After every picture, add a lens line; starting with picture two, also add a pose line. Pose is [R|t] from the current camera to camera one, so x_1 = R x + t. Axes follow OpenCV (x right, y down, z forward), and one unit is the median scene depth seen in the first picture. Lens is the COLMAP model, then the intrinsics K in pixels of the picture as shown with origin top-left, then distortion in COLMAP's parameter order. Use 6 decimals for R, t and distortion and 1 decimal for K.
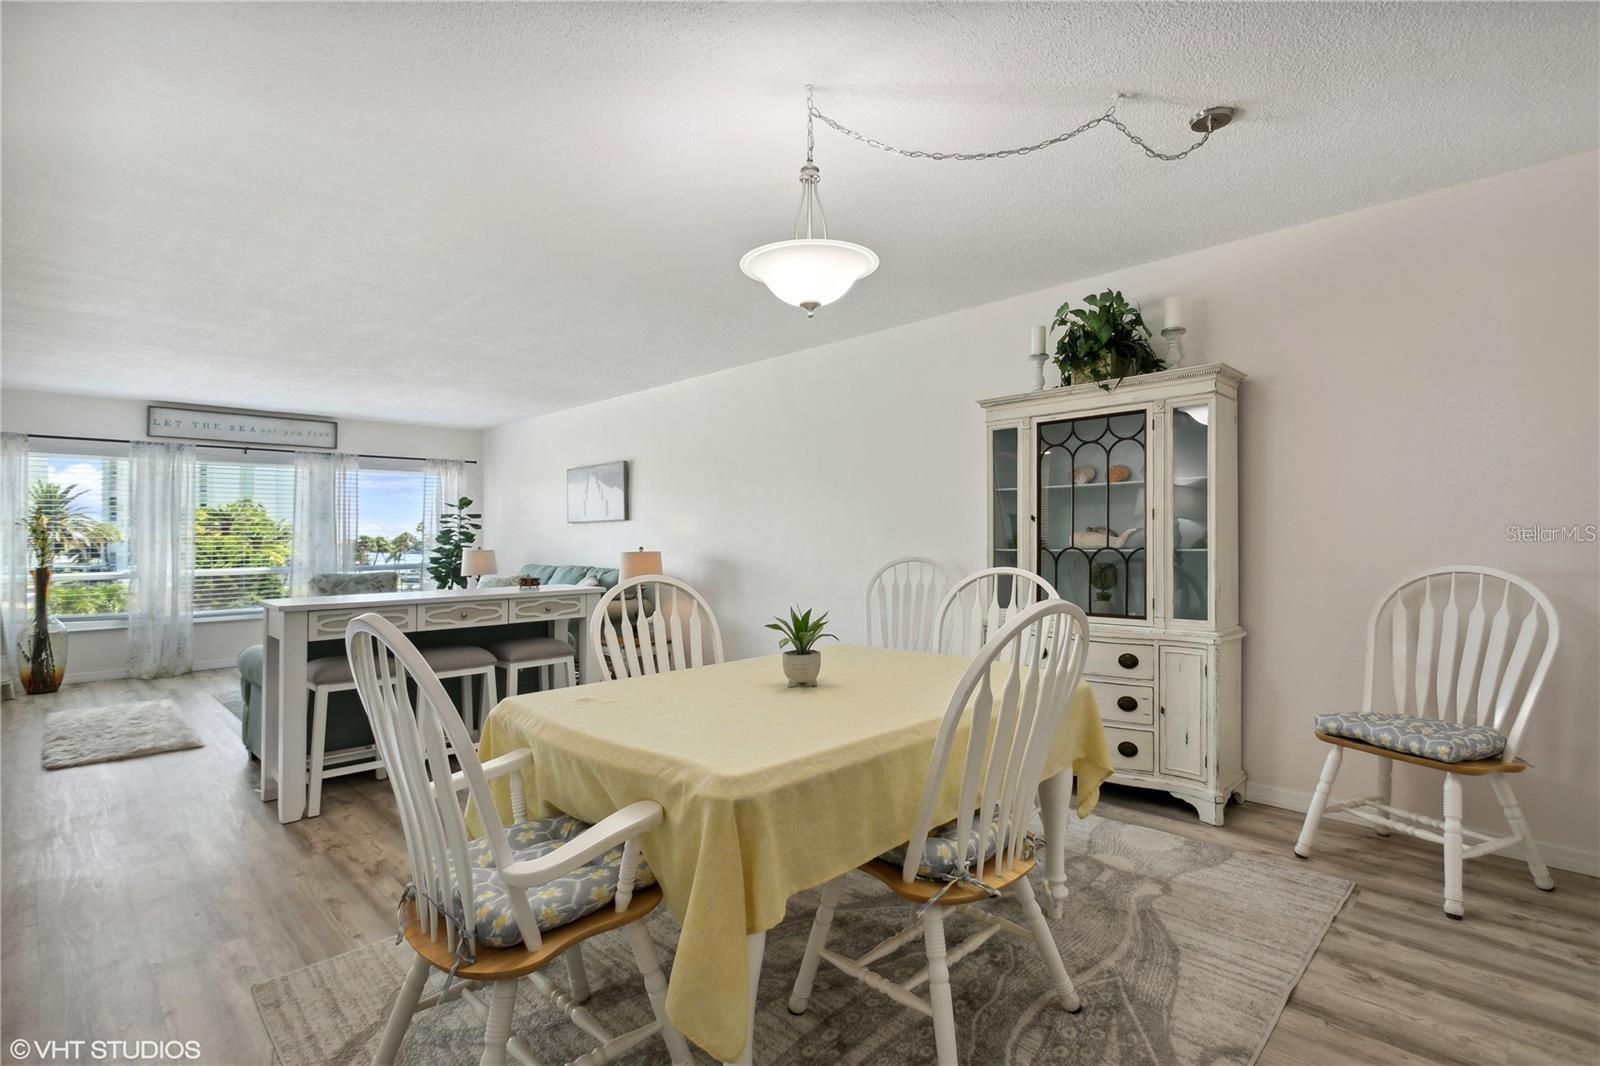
lens RADIAL K [[761.9, 0, 809.4], [0, 761.9, 528.5], [0, 0, 1]] dist [0.002692, -0.000799]
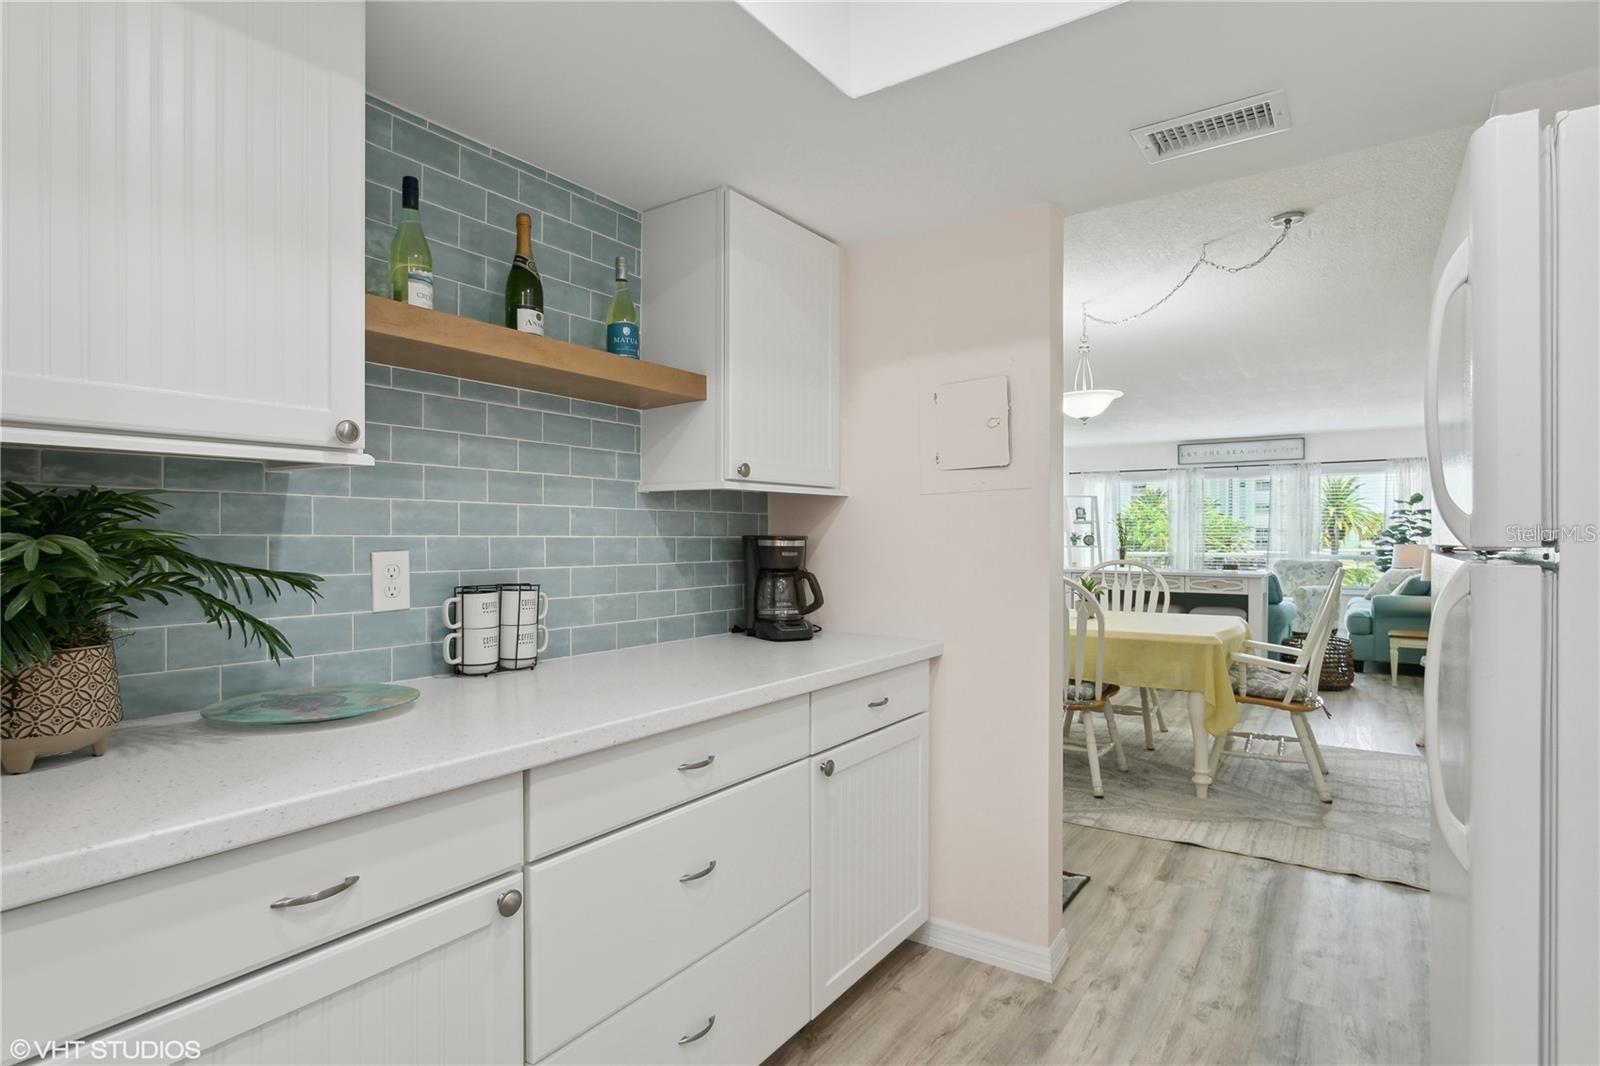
lens RADIAL K [[788.2, 0, 787.1], [0, 788.2, 534.7], [0, 0, 1]] dist [-0.009736, 0.000791]
pose [[0.143754, 0.012823, -0.989530, 0.586783], [0.012518, 0.999812, 0.014775, -0.013066], [0.989534, -0.014511, 0.143567, -0.007292]]
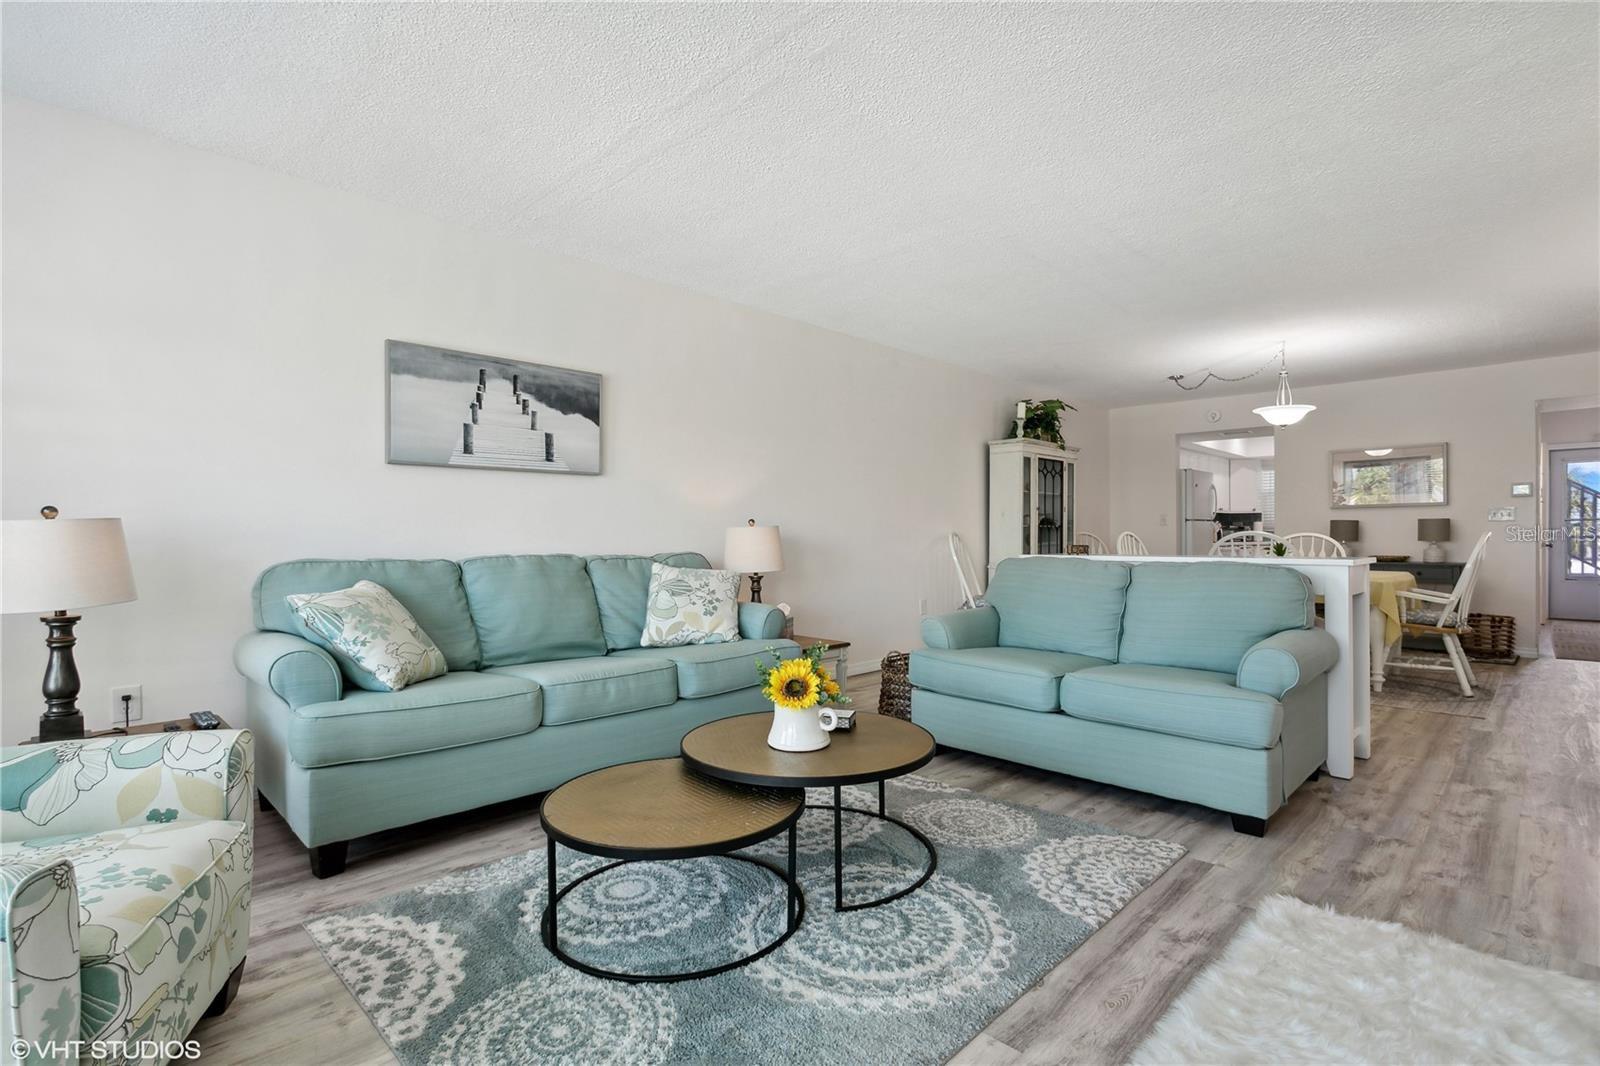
lens RADIAL K [[779.5, 0, 779.8], [0, 779.5, 544.4], [0, 0, 1]] dist [0.003191, 0.001001]
pose [[0.011948, 0.005160, 0.999915, -0.820552], [-0.006482, 0.999966, -0.005083, 0.044047], [-0.999908, -0.006421, 0.011981, 0.835489]]
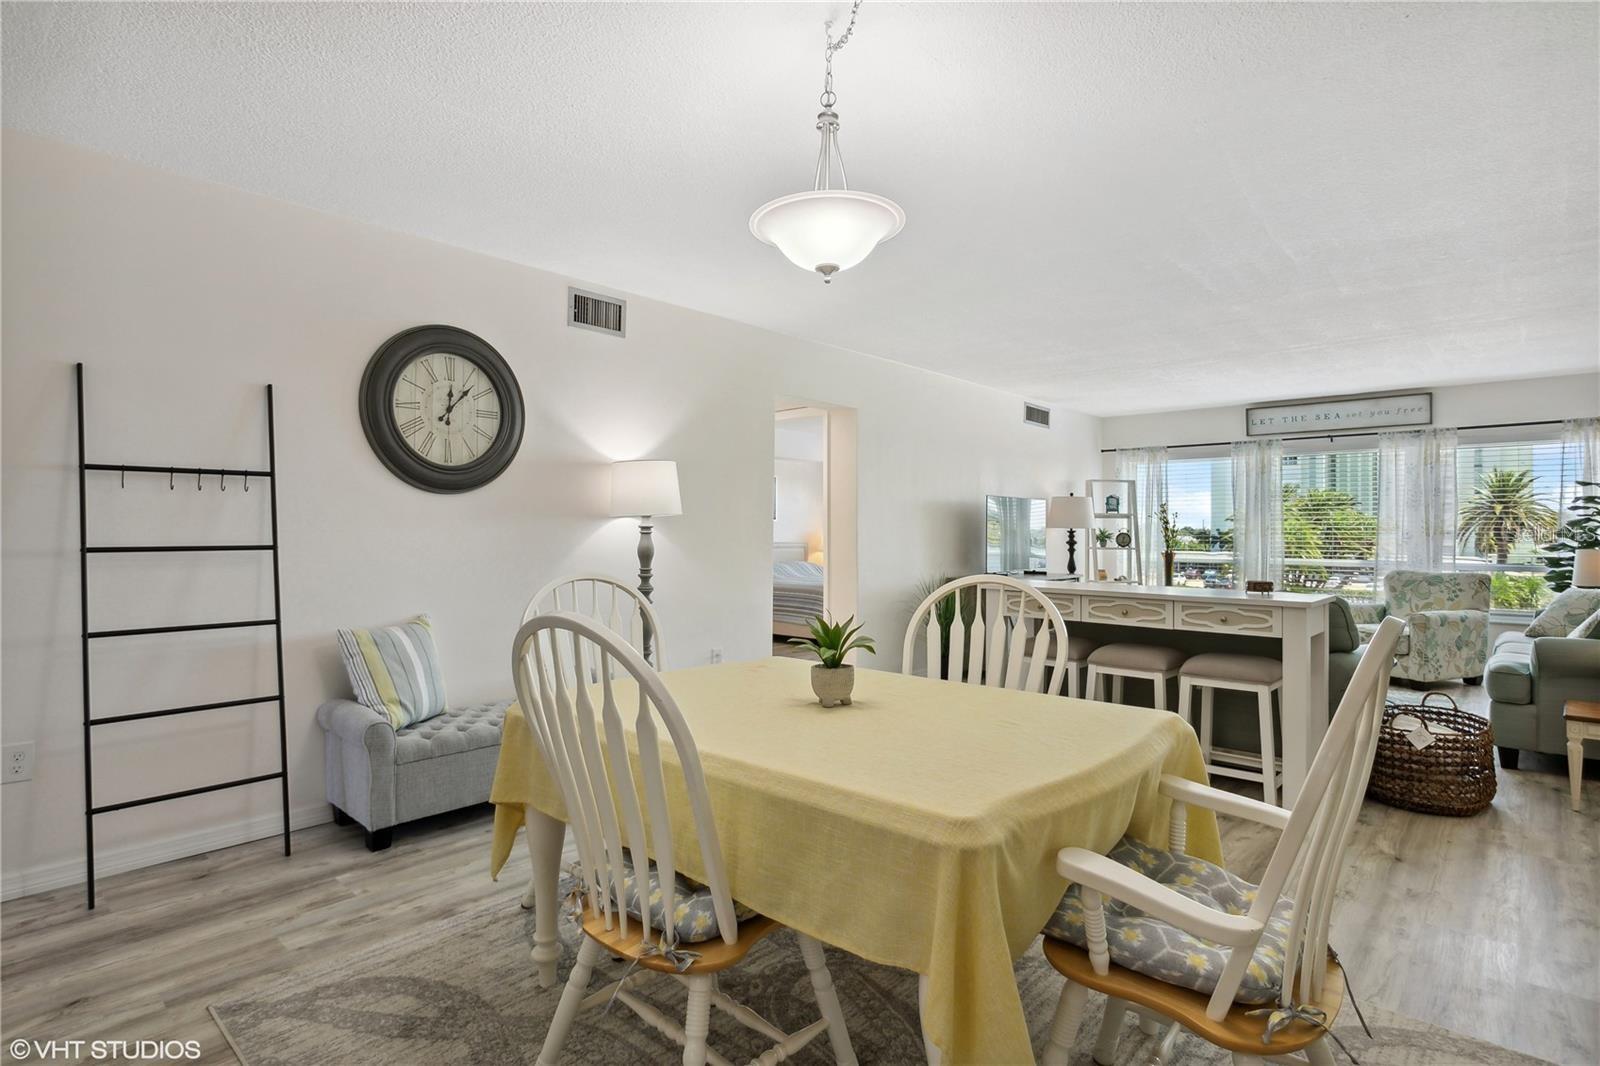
lens RADIAL K [[826.0, 0, 804.5], [0, 826.0, 521.5], [0, 0, 1]] dist [0.006847, 0.001130]
pose [[0.052631, -0.000959, -0.998614, 0.300702], [0.007749, 0.999970, -0.000552, -0.001237], [0.998584, -0.007709, 0.052637, 0.293642]]
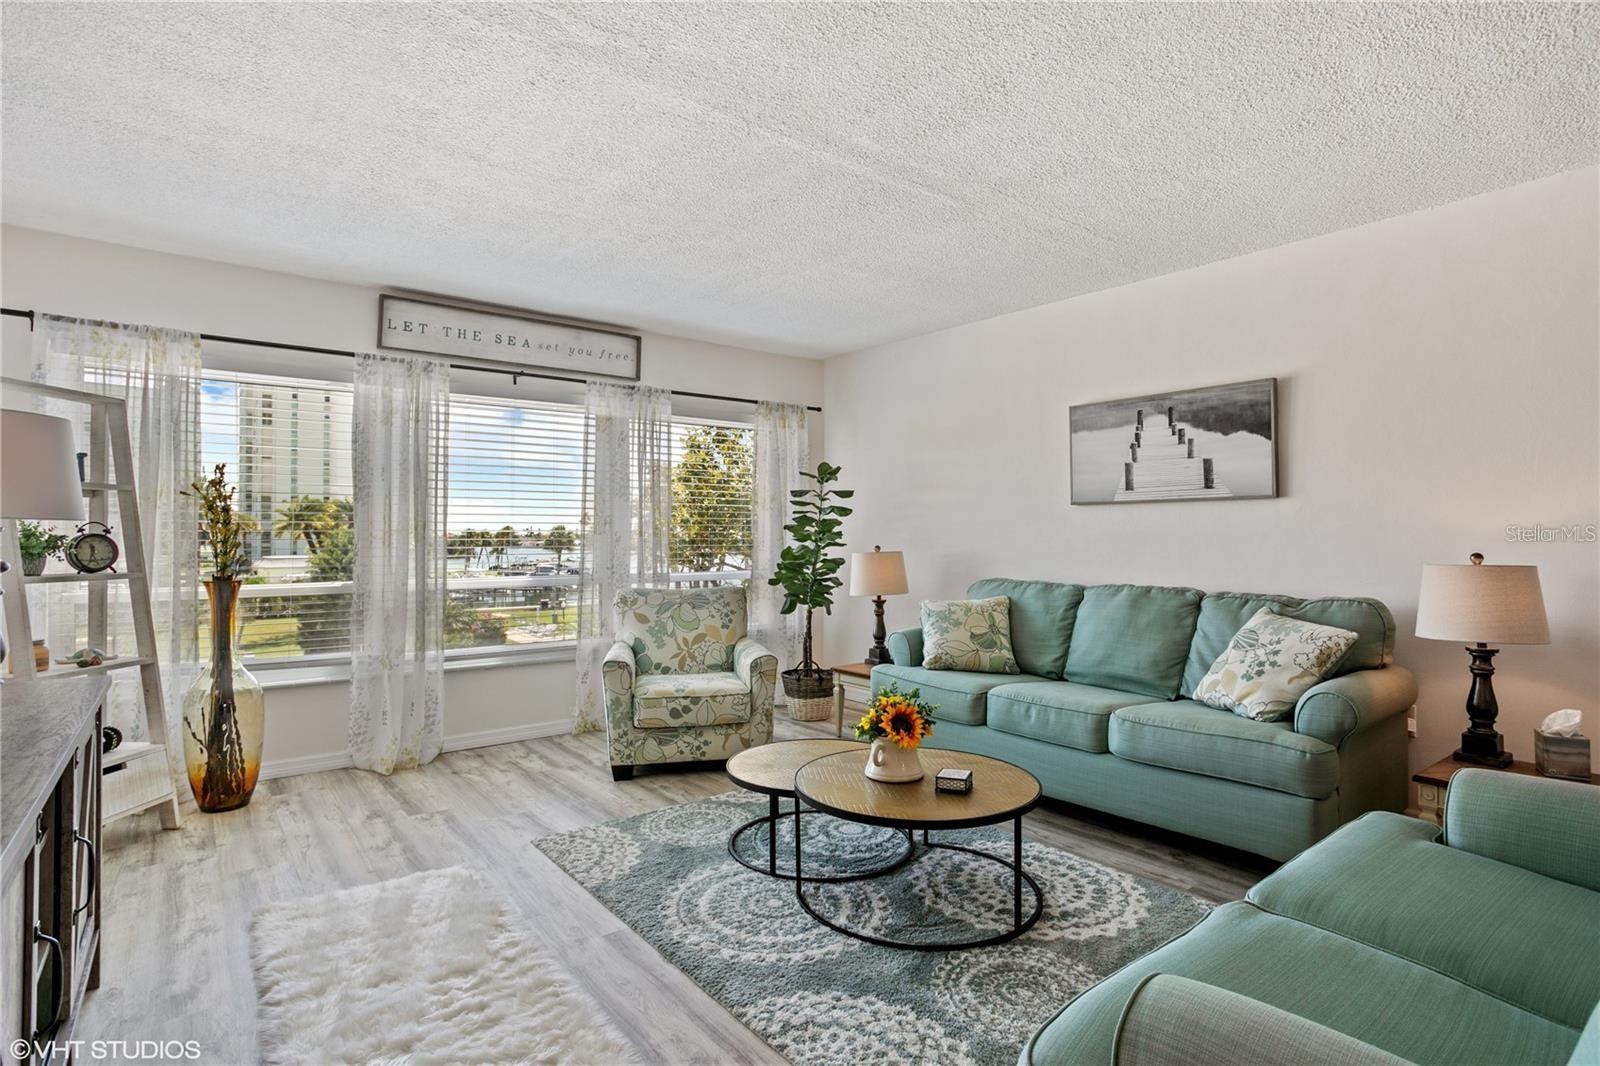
lens RADIAL K [[788.2, 0, 787.1], [0, 788.2, 534.7], [0, 0, 1]] dist [-0.009736, 0.000791]
pose [[0.990363, 0.011212, -0.138040, -0.477756], [-0.009672, 0.999883, 0.011824, 0.010896], [0.138157, -0.010375, 0.990356, 0.452382]]
